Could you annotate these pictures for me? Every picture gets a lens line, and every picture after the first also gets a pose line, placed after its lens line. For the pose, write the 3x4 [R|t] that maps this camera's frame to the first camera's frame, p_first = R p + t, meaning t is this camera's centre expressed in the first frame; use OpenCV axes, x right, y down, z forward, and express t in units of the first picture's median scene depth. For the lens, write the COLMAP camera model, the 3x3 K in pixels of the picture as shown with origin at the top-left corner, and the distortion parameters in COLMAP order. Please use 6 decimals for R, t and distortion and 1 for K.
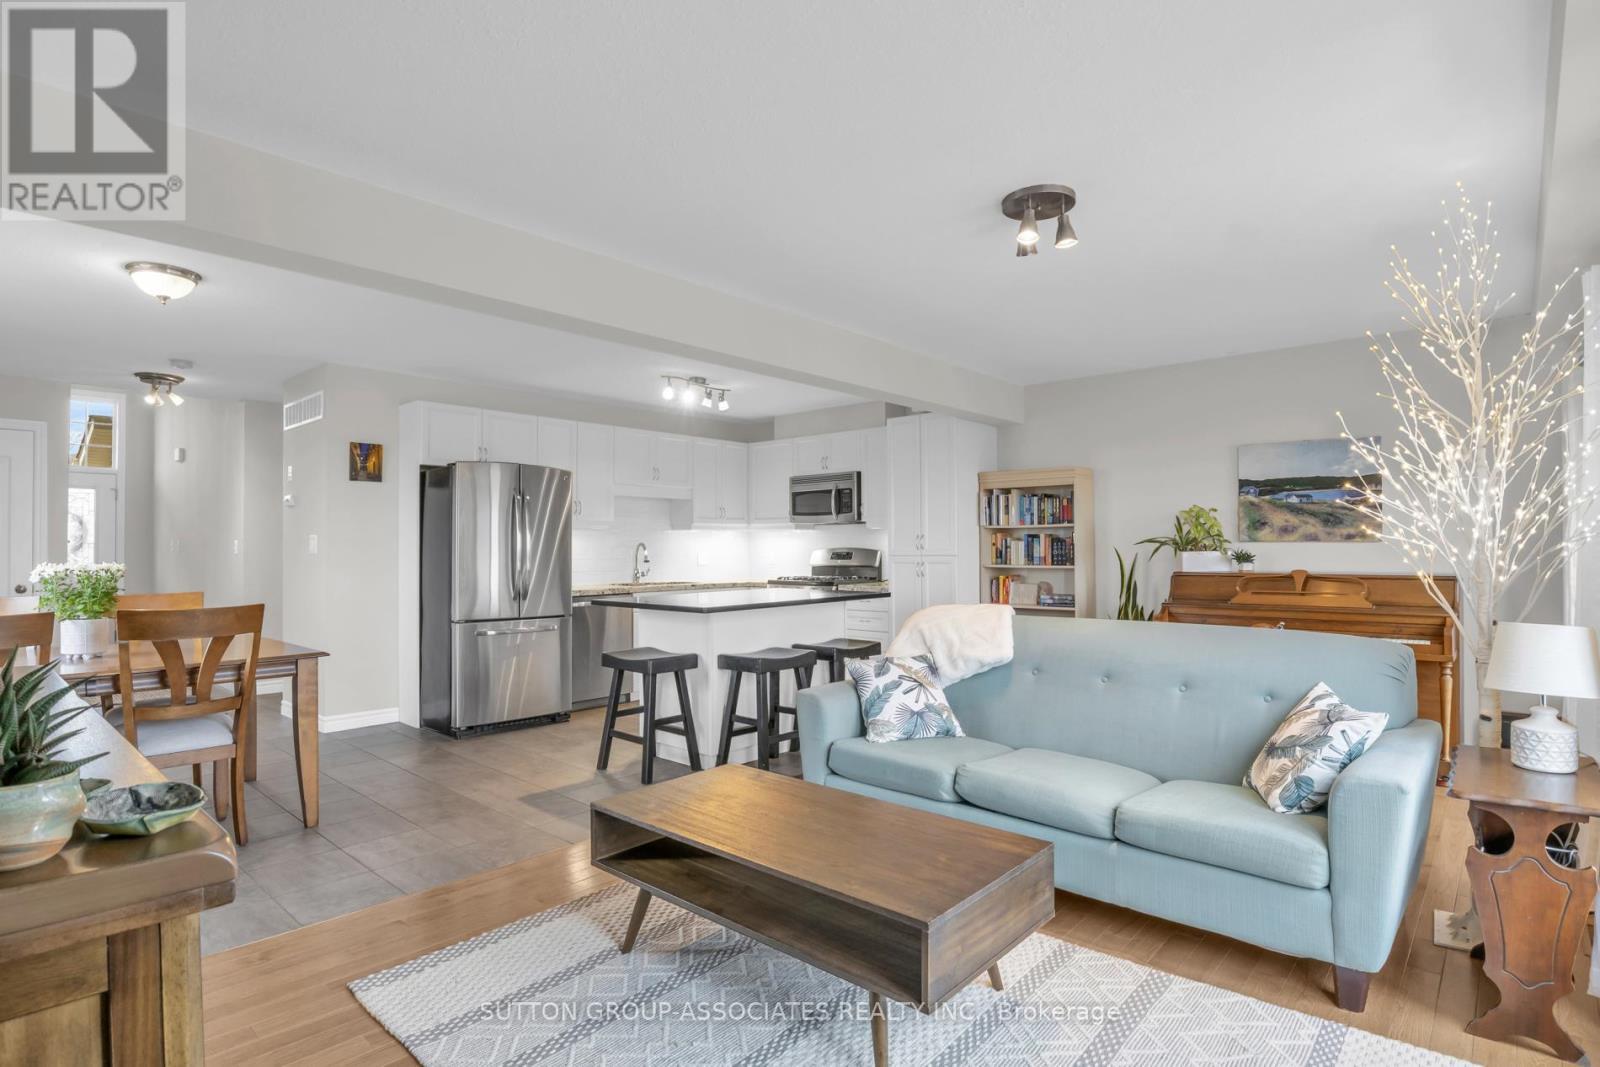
lens RADIAL K [[806.2, 0, 798.0], [0, 806.2, 537.3], [0, 0, 1]] dist [-0.036373, -0.000248]
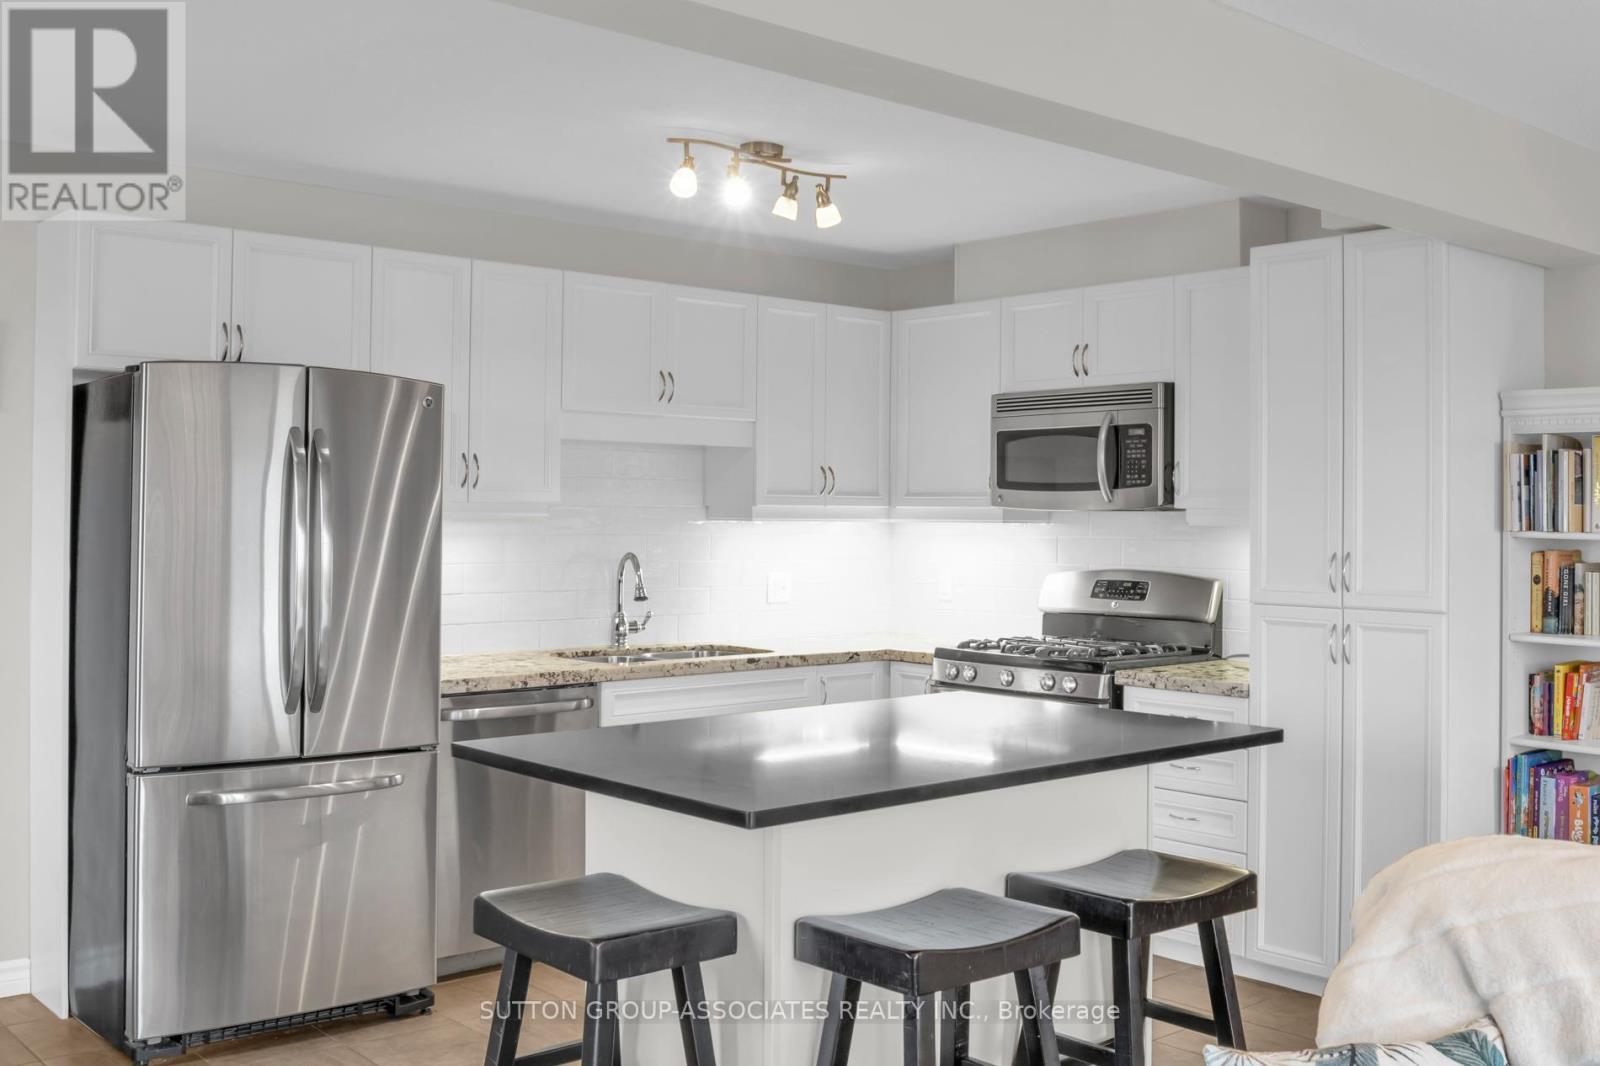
lens RADIAL K [[1415.5, 0, 800.9], [0, 1415.5, 479.4], [0, 0, 1]] dist [-0.060192, -0.000353]
pose [[0.992030, 0.010674, -0.125545, -0.017604], [-0.010319, 0.999941, 0.003484, -0.037238], [0.125575, -0.002161, 0.992082, 0.313241]]
